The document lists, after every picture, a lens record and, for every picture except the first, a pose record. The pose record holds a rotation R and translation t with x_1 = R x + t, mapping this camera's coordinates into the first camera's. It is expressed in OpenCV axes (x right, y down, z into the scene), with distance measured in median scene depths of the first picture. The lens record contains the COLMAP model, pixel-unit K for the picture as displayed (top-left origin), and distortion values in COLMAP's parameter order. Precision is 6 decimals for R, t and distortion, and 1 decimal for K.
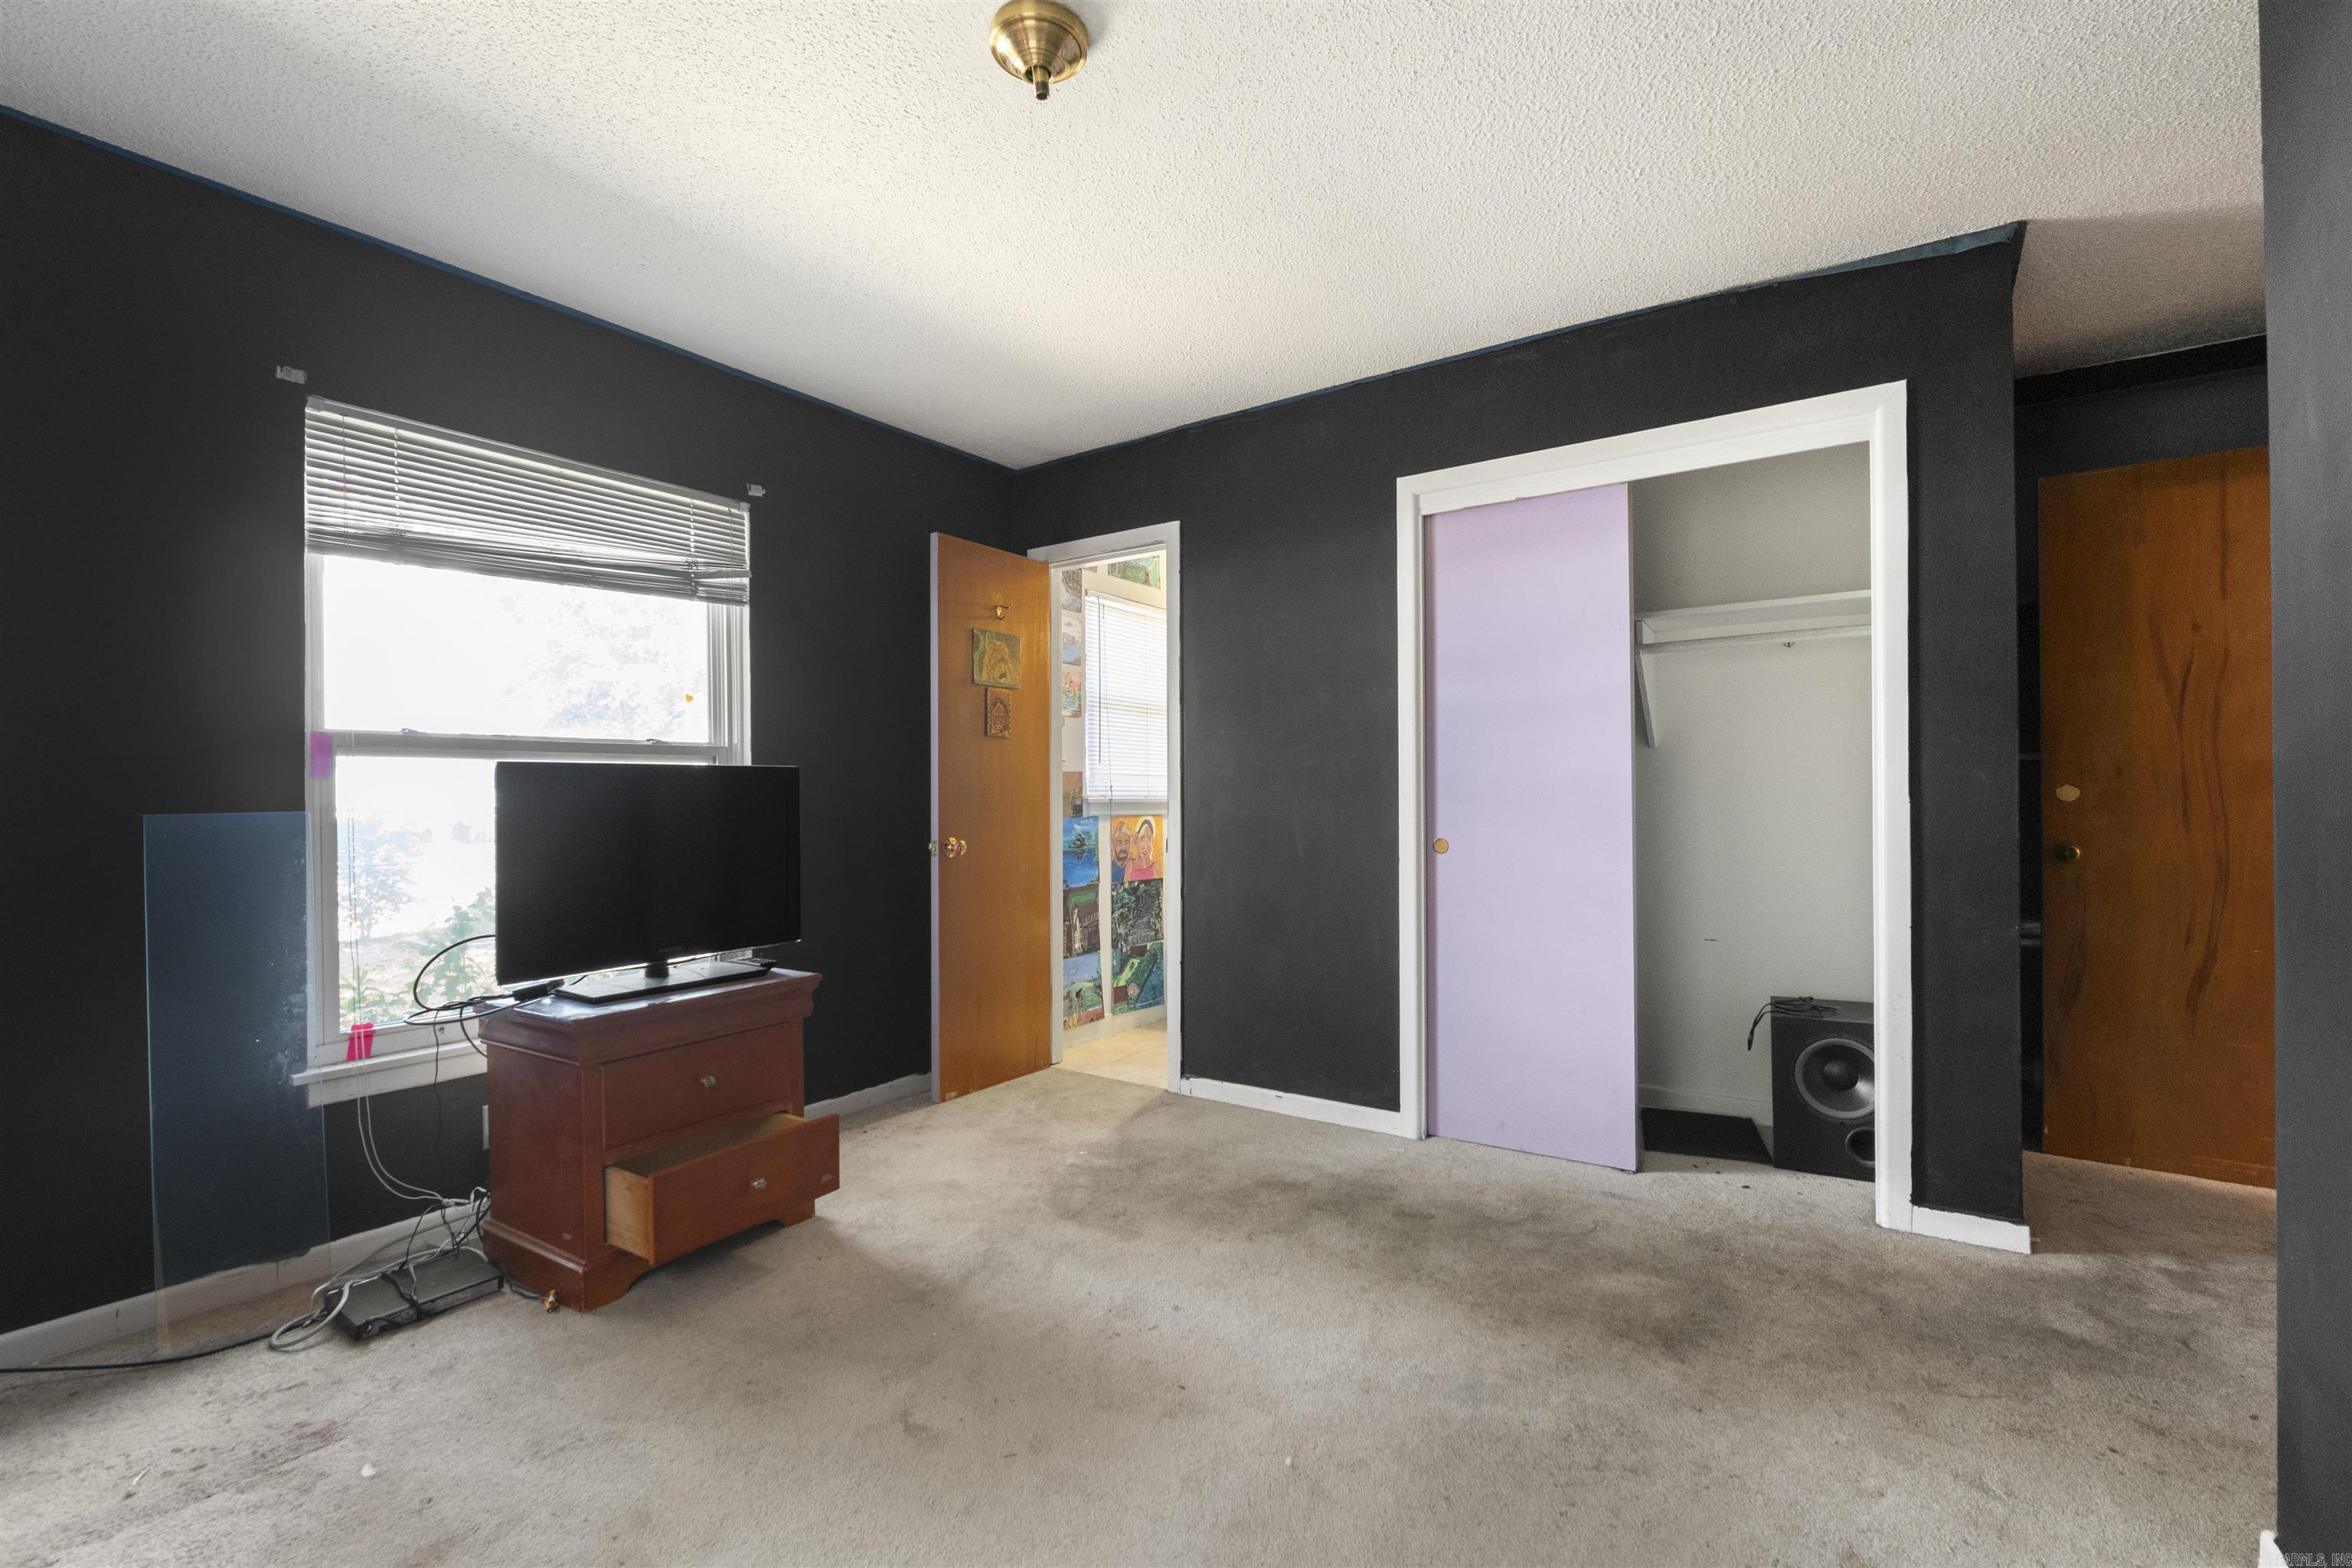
lens RADIAL K [[1029.5, 0, 1171.4], [0, 1029.5, 776.8], [0, 0, 1]] dist [-0.002775, -0.000013]
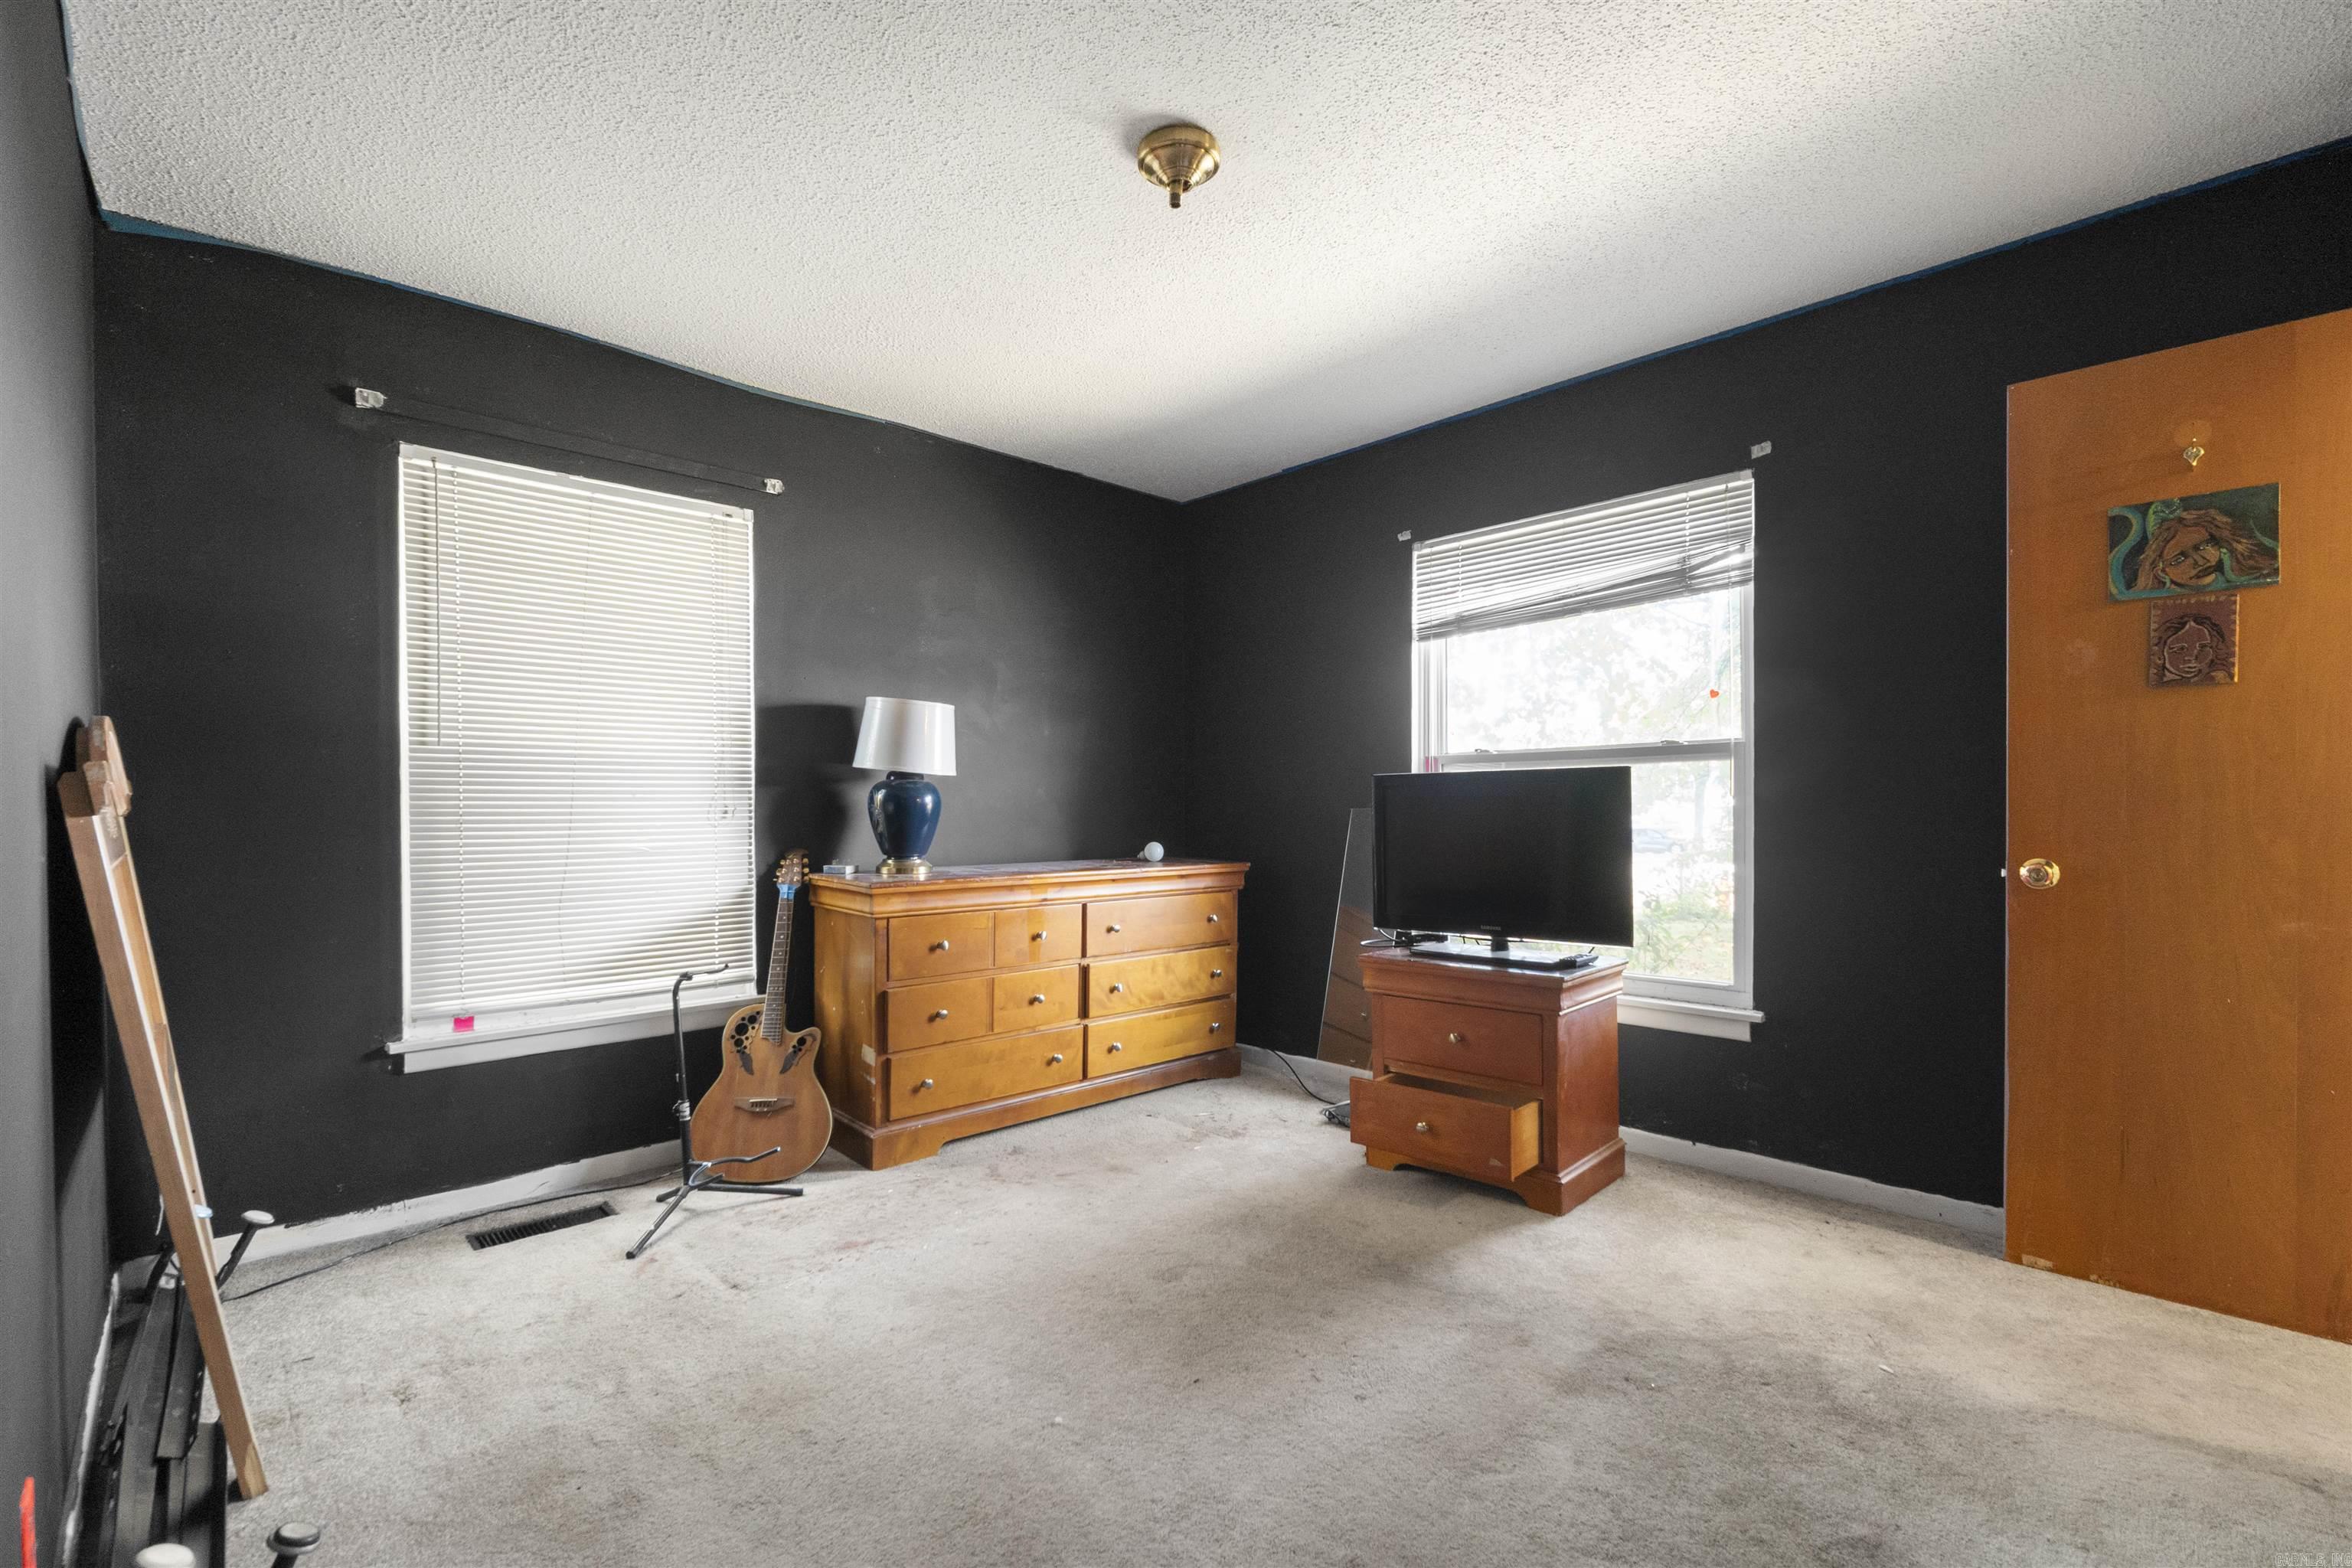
lens RADIAL K [[1038.1, 0, 1169.3], [0, 1038.1, 803.4], [0, 0, 1]] dist [-0.001126, -0.000145]
pose [[-0.191414, 0.003052, -0.981505, 0.736441], [0.026055, 0.999659, -0.001973, 0.018626], [0.981164, -0.025951, -0.191428, 0.857956]]
